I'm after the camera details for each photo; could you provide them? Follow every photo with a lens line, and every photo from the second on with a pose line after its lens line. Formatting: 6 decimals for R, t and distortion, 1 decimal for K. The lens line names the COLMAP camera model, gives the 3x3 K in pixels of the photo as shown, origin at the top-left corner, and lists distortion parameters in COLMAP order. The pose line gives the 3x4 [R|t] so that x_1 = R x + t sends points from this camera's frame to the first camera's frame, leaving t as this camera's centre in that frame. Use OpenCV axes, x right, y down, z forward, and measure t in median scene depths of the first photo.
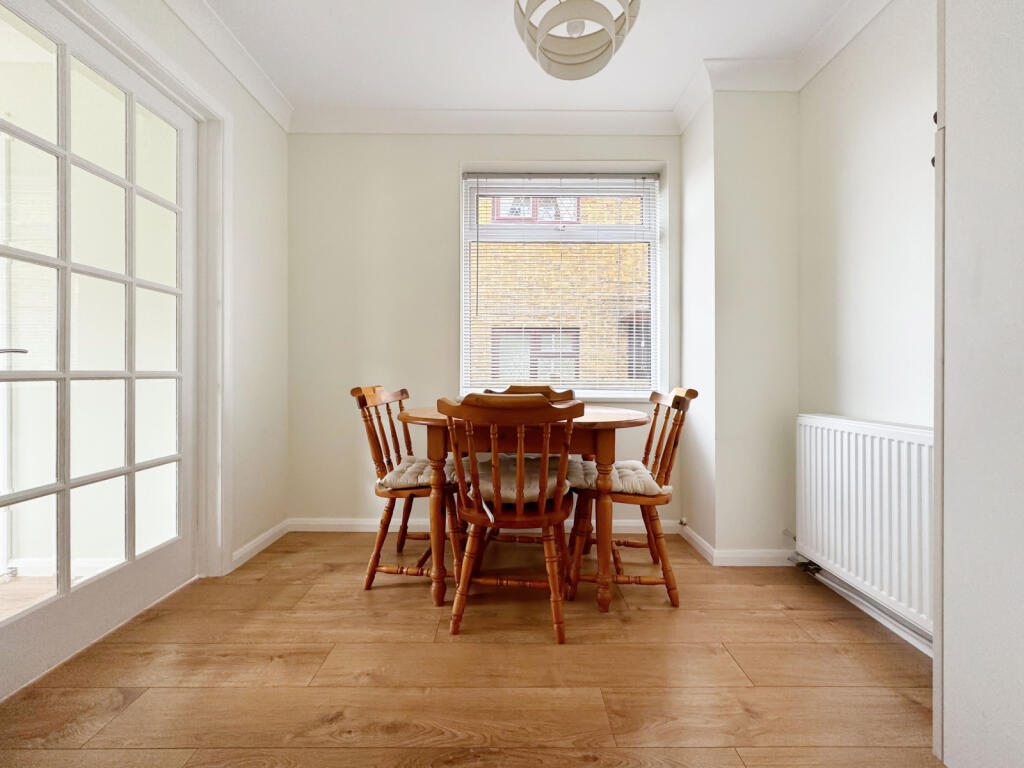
lens RADIAL K [[412.8, 0, 509.3], [0, 412.8, 374.0], [0, 0, 1]] dist [-0.004076, 0.000497]
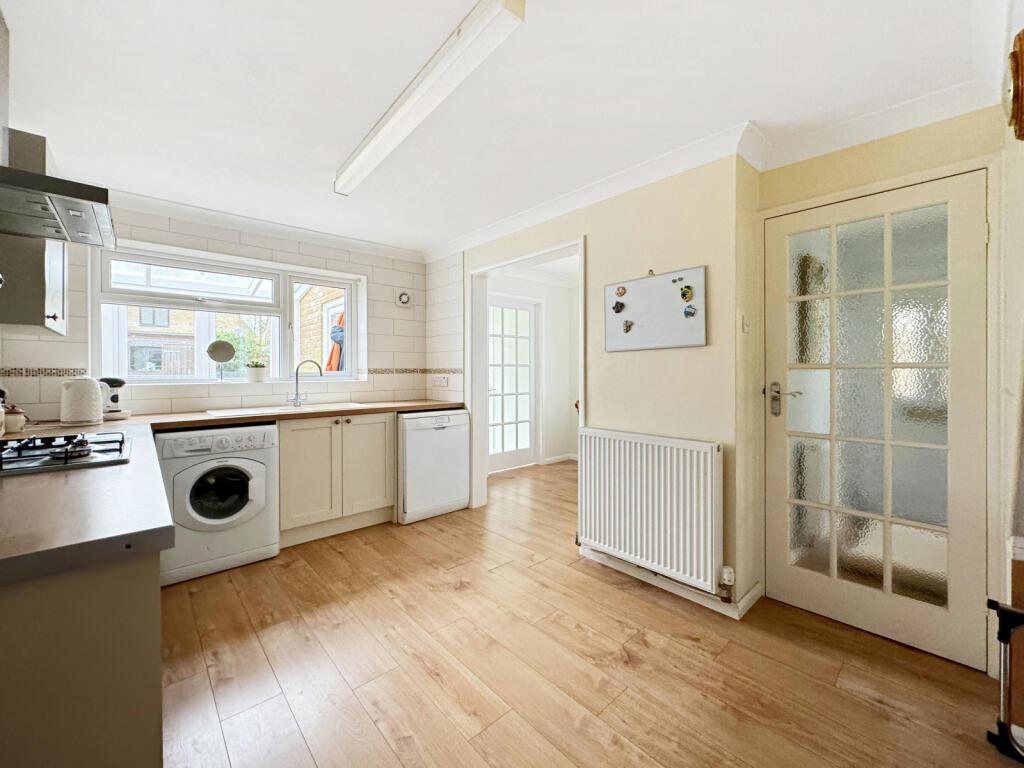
lens RADIAL K [[412.8, 0, 507.2], [0, 412.8, 375.5], [0, 0, 1]] dist [-0.004076, 0.000497]
pose [[0.674846, 0.000350, -0.737958, 1.332251], [0.004512, 0.999979, 0.004600, -0.149253], [0.737944, -0.006434, 0.674831, -1.171077]]
